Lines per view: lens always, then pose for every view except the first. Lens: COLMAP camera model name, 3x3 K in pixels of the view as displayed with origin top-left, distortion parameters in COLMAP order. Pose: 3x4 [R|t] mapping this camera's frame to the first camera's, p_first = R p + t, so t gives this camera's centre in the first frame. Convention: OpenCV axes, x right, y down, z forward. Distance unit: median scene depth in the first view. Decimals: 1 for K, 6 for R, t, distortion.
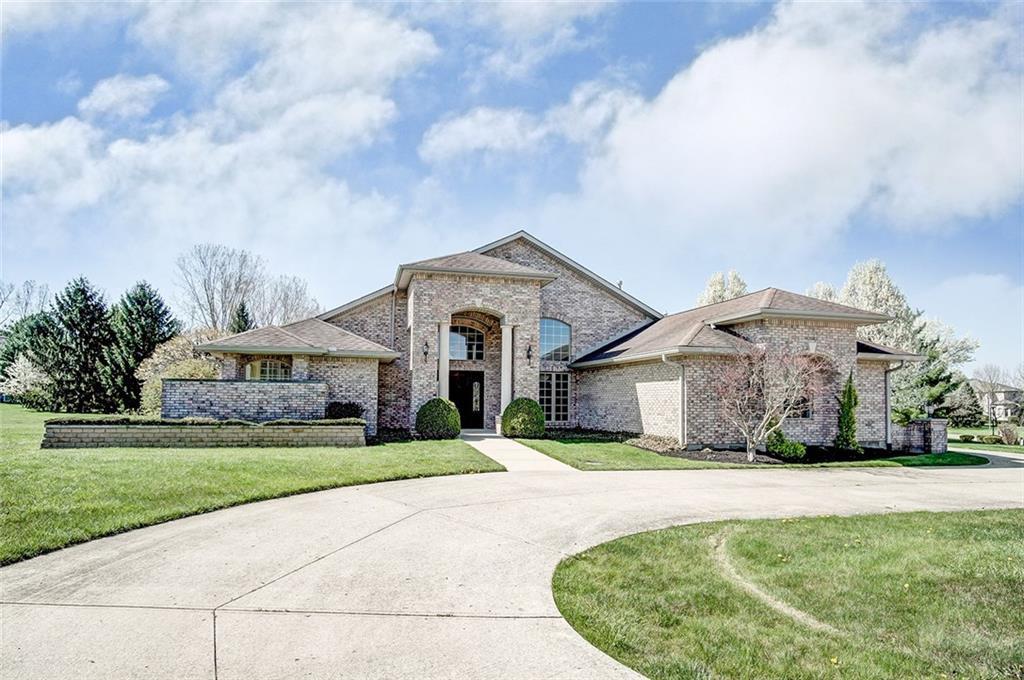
lens RADIAL K [[638.7, 0, 512.0], [0, 638.7, 340.0], [0, 0, 1]] dist [-0.004490, -0.000496]
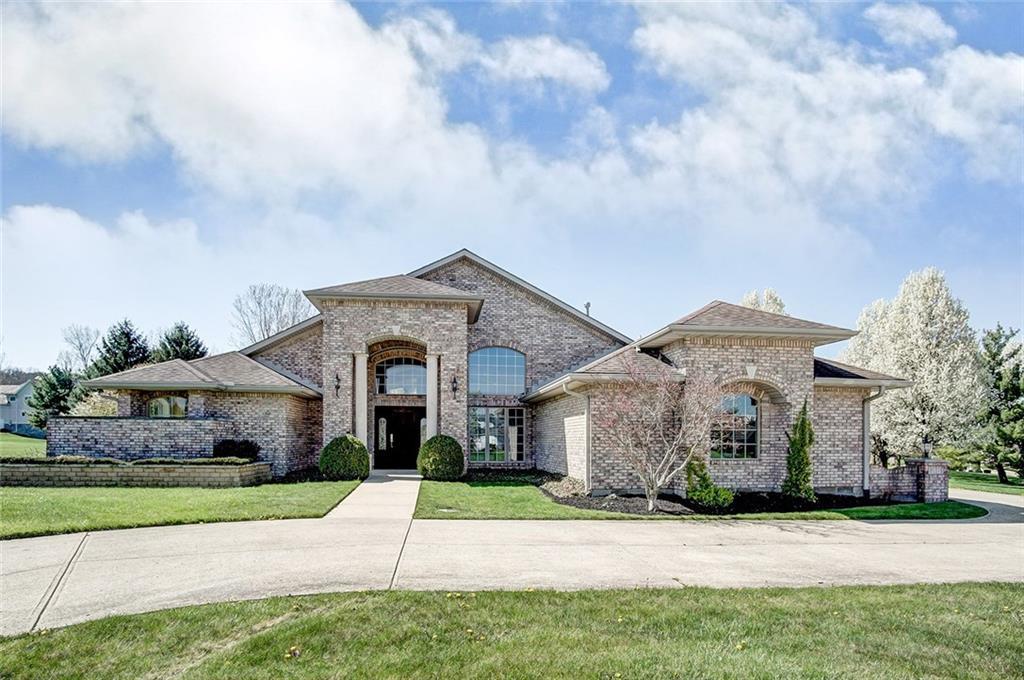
lens RADIAL K [[663.0, 0, 511.1], [0, 663.0, 397.8], [0, 0, 1]] dist [-0.018325, 0.000799]
pose [[0.987184, -0.012329, -0.159108, 0.257542], [0.017189, 0.999426, 0.029206, 0.012588], [0.158656, -0.031567, 0.986829, 0.099400]]
